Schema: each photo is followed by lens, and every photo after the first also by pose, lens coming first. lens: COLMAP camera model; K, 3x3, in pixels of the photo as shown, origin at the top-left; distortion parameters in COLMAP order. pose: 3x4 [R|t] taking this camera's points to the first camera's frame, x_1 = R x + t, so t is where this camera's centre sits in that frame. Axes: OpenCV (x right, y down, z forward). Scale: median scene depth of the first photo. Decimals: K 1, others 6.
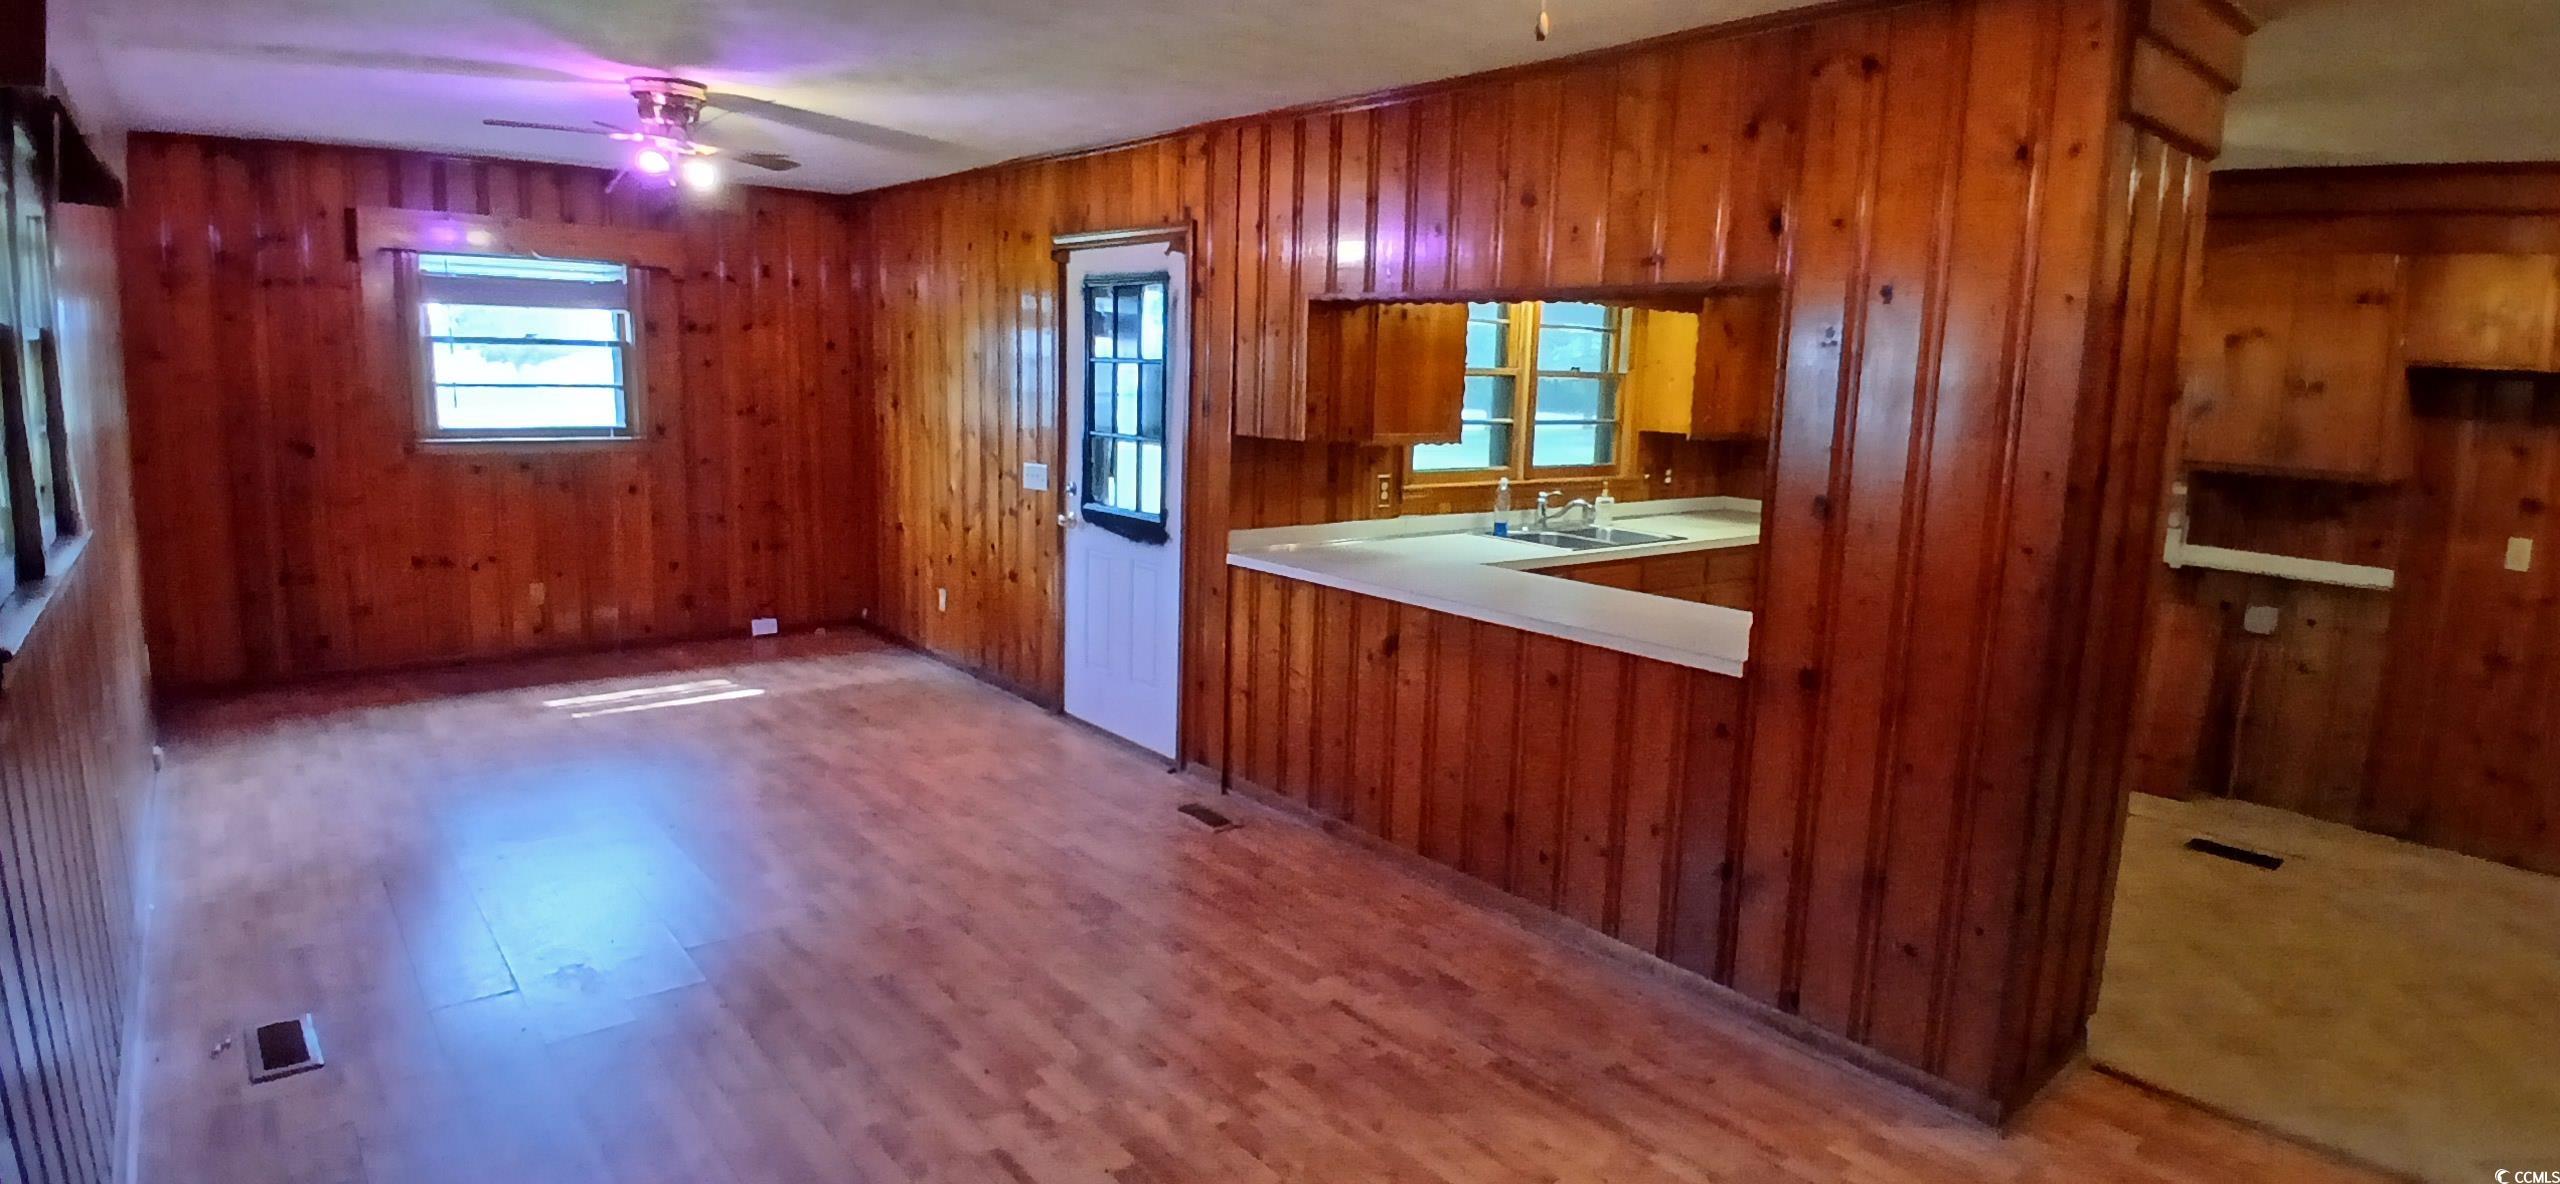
lens RADIAL K [[1300.1, 0, 1308.2], [0, 1300.1, 584.9], [0, 0, 1]] dist [-0.001137, -0.049753]
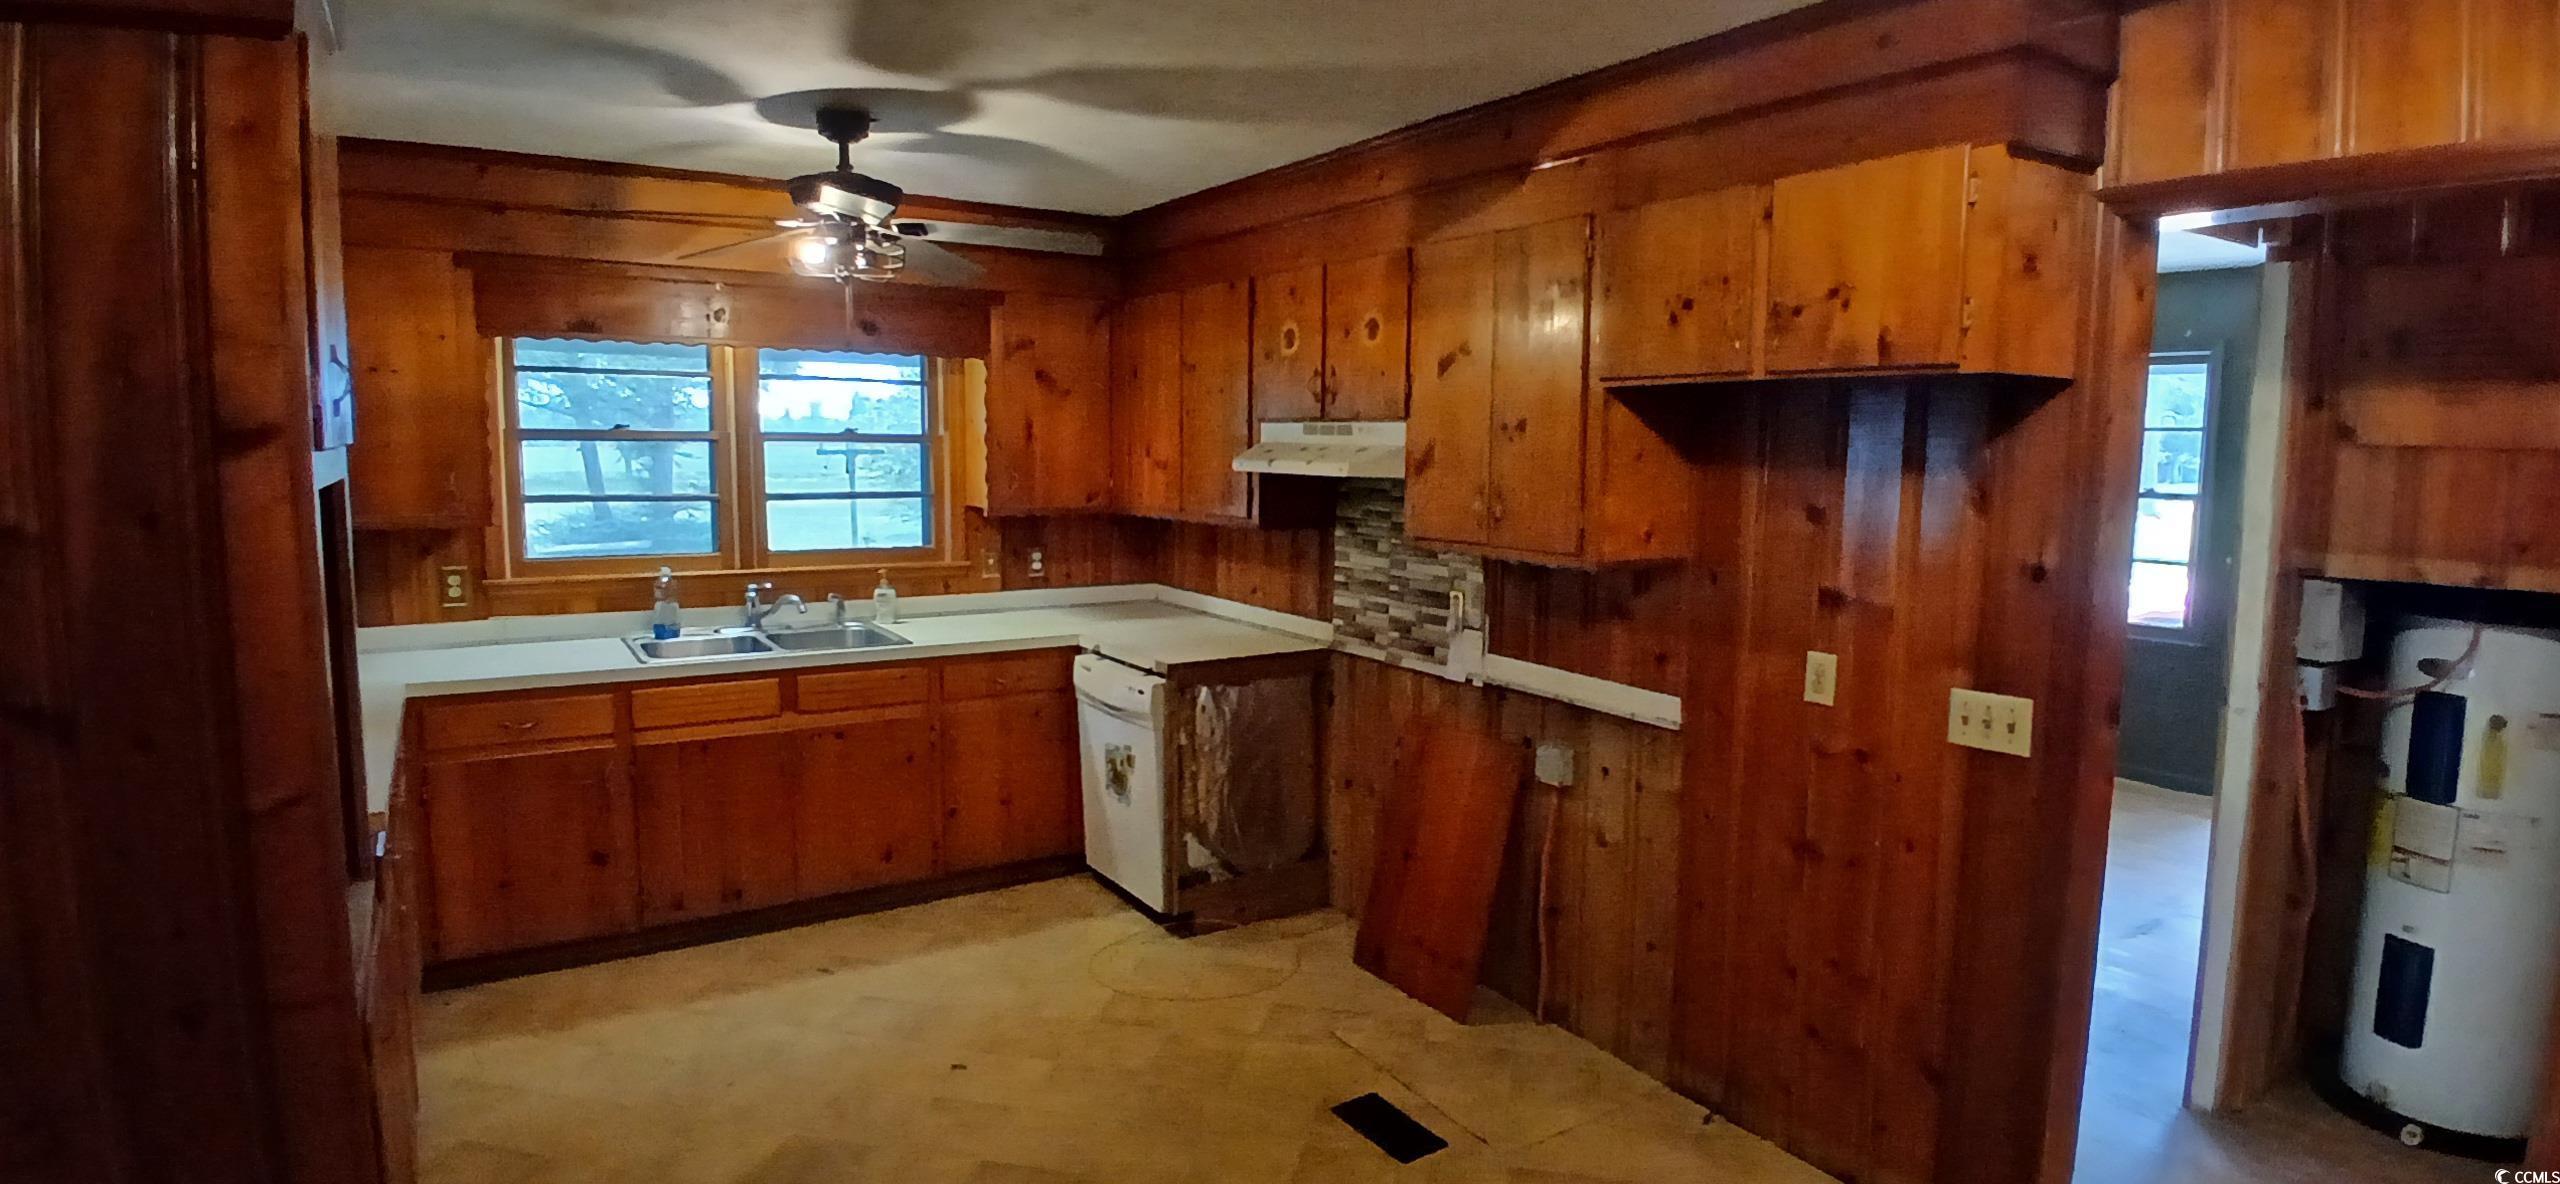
lens RADIAL K [[1300.1, 0, 1308.2], [0, 1300.1, 584.9], [0, 0, 1]] dist [-0.001137, -0.049753]
pose [[0.993798, -0.005278, -0.111079, 0.702564], [-0.001180, 0.998316, -0.057995, -0.029313], [0.111198, 0.057767, 0.992118, 0.288192]]
